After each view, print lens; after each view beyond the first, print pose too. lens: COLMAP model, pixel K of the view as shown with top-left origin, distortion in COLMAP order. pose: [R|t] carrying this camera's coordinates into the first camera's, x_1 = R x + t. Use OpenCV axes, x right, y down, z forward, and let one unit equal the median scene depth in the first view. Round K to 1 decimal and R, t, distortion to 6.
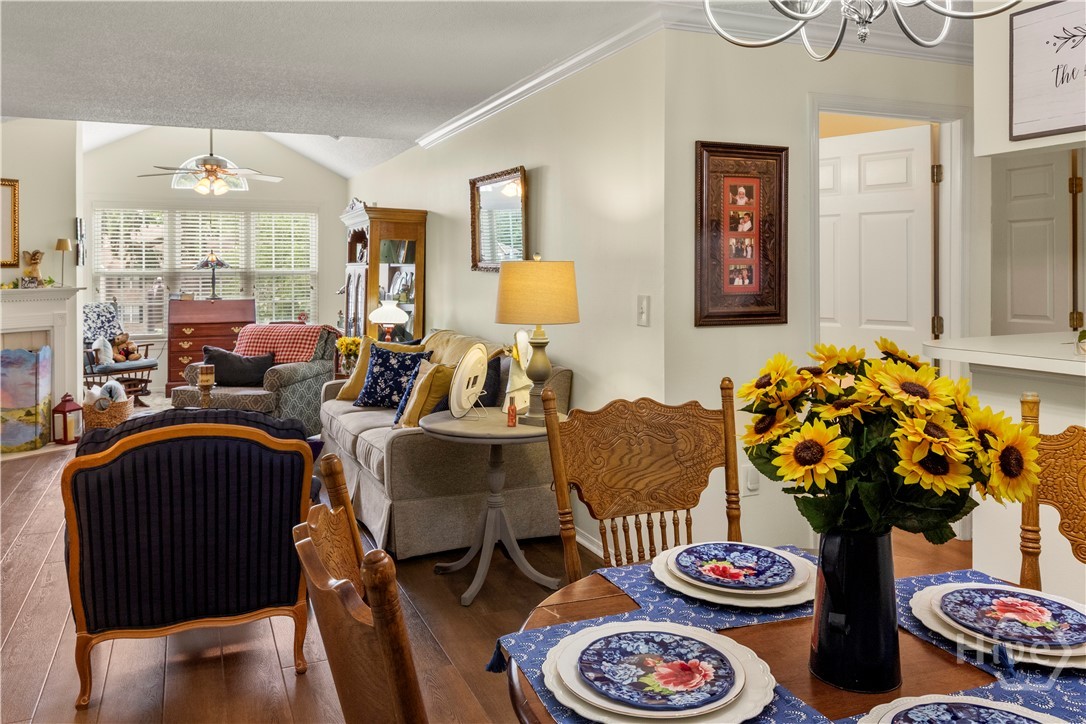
lens RADIAL K [[836.3, 0, 550.8], [0, 836.3, 268.7], [0, 0, 1]] dist [0.012885, -0.002151]
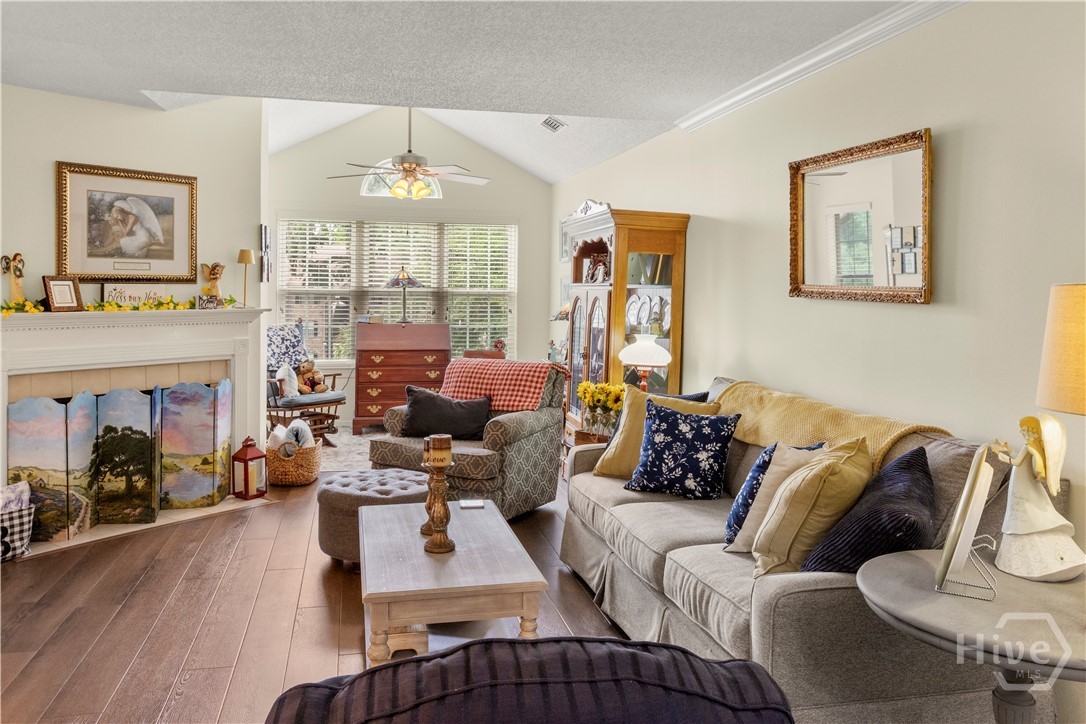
lens RADIAL K [[823.7, 0, 542.3], [0, 823.7, 301.7], [0, 0, 1]] dist [0.012185, -0.000399]
pose [[0.982935, 0.016682, -0.183197, -0.141260], [-0.014126, 0.999784, 0.015252, -0.000698], [0.183412, -0.012404, 0.982958, 0.249251]]
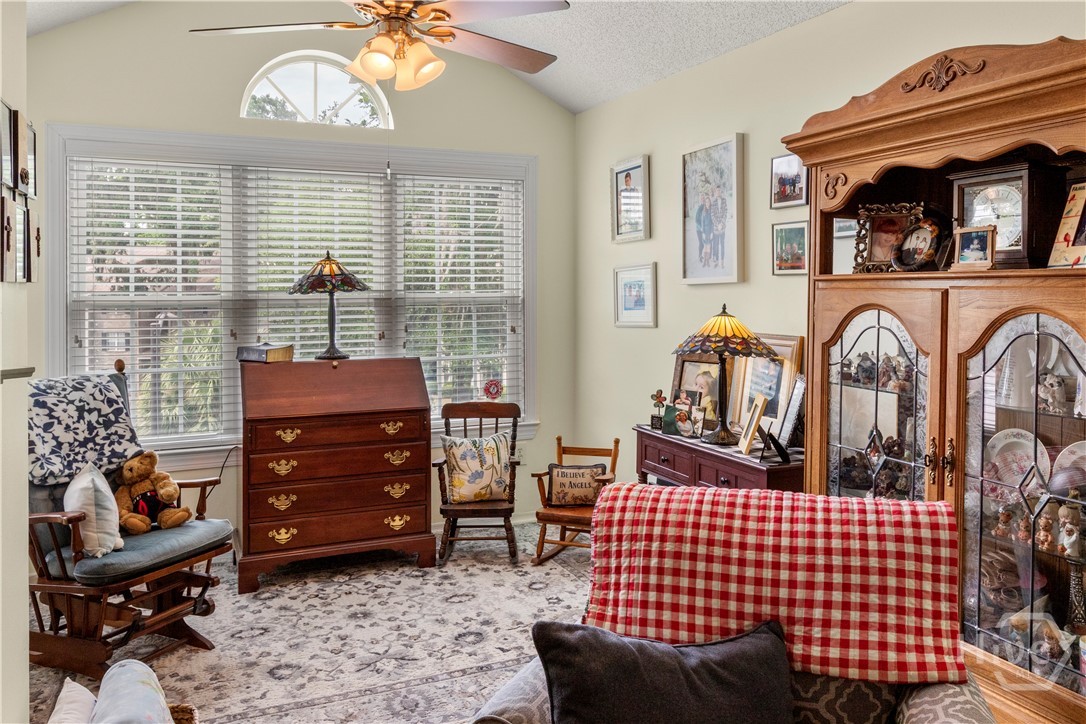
lens RADIAL K [[823.7, 0, 542.3], [0, 823.7, 301.7], [0, 0, 1]] dist [0.012185, -0.000399]
pose [[0.999879, -0.001452, 0.015491, -0.399259], [0.001267, 0.999927, 0.011997, 0.000070], [-0.015508, -0.011976, 0.999808, 0.741331]]
